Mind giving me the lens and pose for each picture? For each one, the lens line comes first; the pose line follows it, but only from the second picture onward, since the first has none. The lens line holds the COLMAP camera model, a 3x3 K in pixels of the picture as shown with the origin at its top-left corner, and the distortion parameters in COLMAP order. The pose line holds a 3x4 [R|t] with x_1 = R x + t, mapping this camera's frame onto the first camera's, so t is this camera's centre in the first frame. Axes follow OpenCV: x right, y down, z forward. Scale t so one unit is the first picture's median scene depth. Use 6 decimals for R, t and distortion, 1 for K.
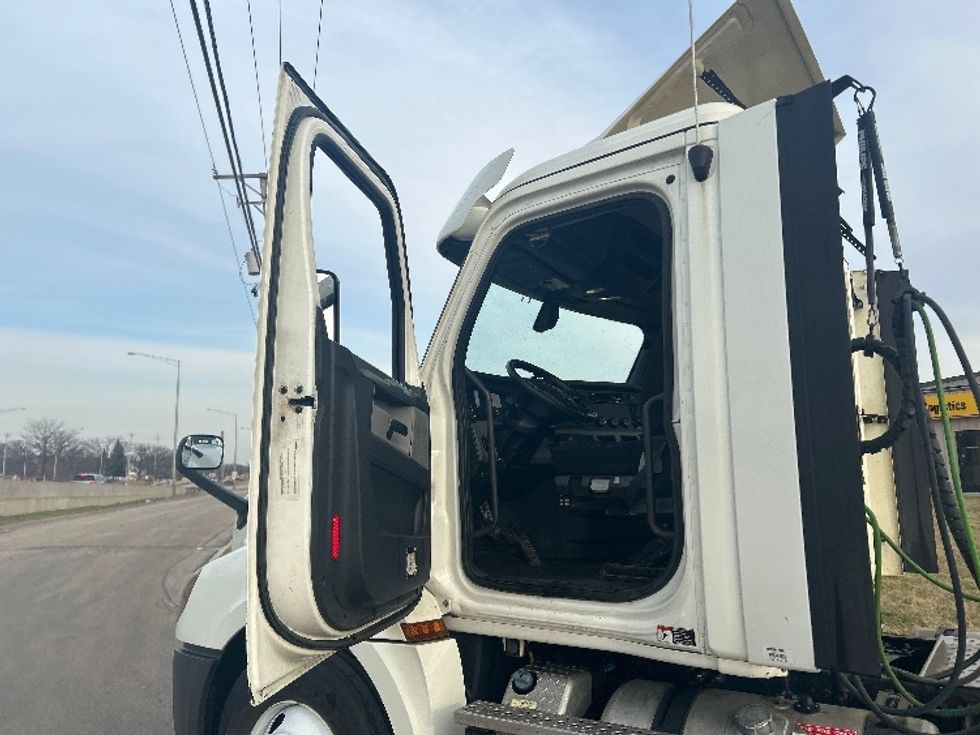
lens RADIAL K [[732.1, 0, 493.3], [0, 732.1, 369.4], [0, 0, 1]] dist [0.070106, -0.083379]
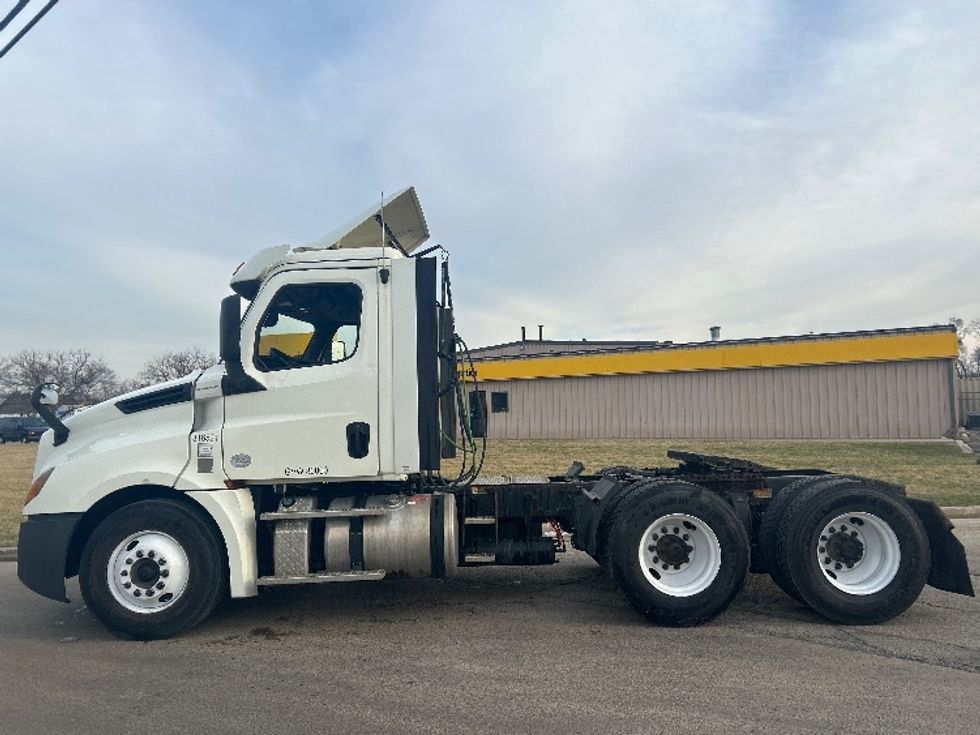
lens RADIAL K [[732.1, 0, 493.3], [0, 732.1, 369.4], [0, 0, 1]] dist [0.070106, -0.083379]
pose [[0.835109, 0.035289, 0.548951, -0.642771], [-0.066851, 0.997054, 0.037604, -0.080367], [-0.546007, -0.068102, 0.835008, -1.069719]]
